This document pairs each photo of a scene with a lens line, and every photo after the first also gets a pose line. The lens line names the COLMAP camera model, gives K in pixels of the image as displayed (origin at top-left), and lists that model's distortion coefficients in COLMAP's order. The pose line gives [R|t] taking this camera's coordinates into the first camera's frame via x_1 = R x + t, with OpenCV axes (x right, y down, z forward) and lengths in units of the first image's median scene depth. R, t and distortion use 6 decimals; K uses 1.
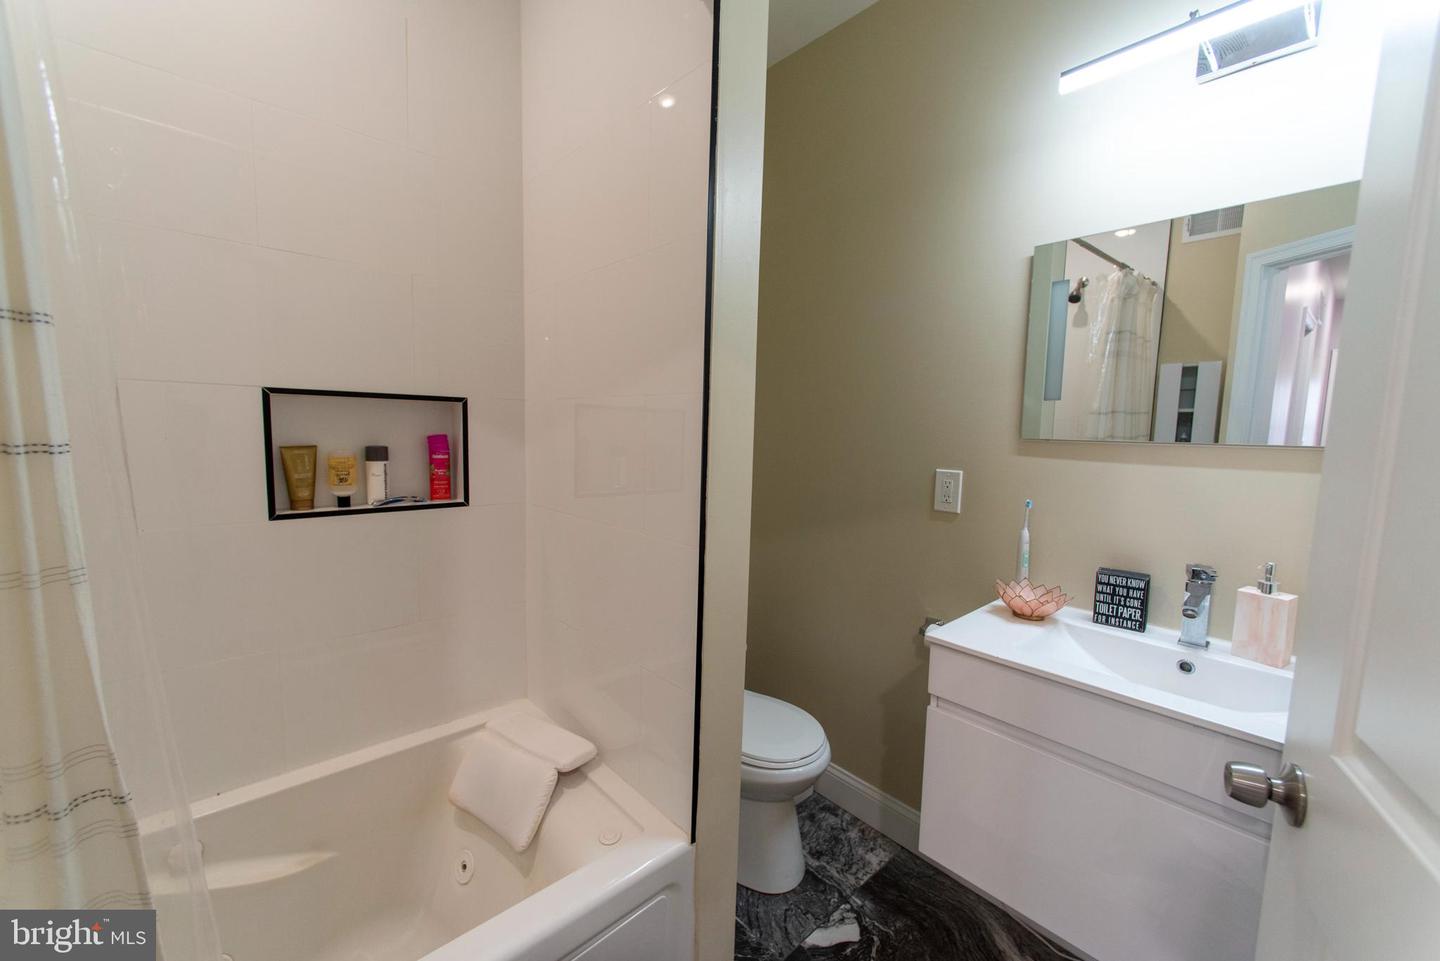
lens RADIAL K [[566.6, 0, 716.6], [0, 566.6, 481.3], [0, 0, 1]] dist [0.004113, 0.001294]
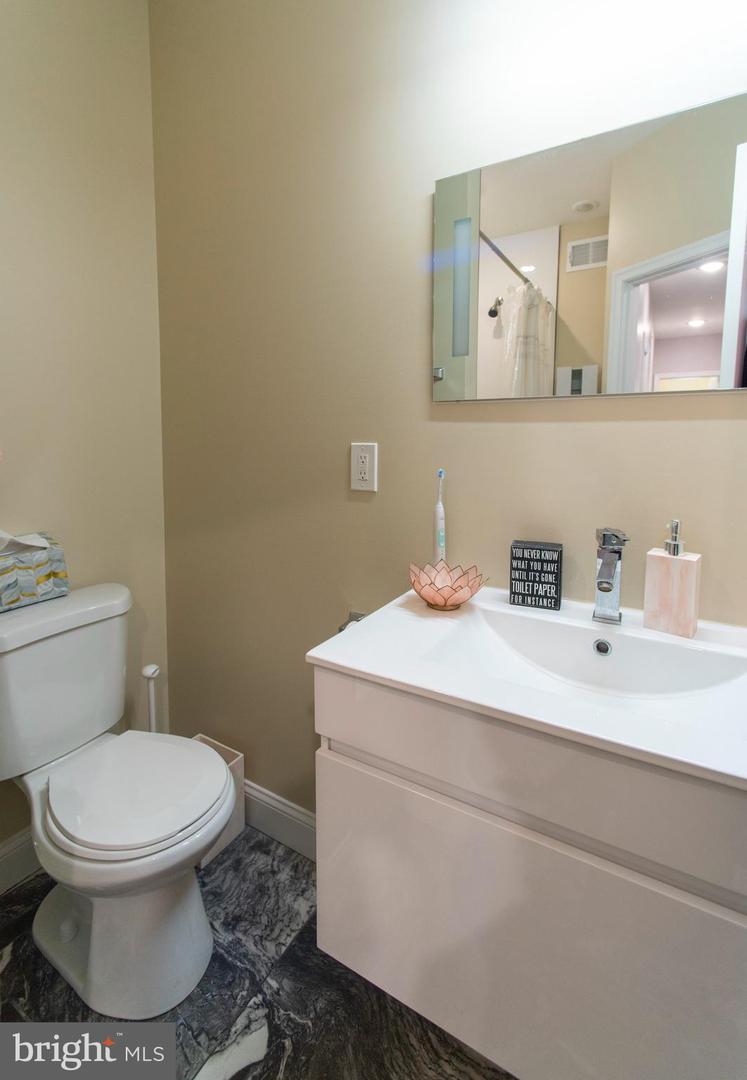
lens RADIAL K [[484.1, 0, 384.8], [0, 484.1, 484.6], [0, 0, 1]] dist [0.011189, -0.001986]
pose [[0.948613, -0.047238, 0.312893, 0.223452], [0.047436, 0.998850, 0.006985, 0.044528], [-0.312863, 0.008217, 0.949763, 0.306796]]
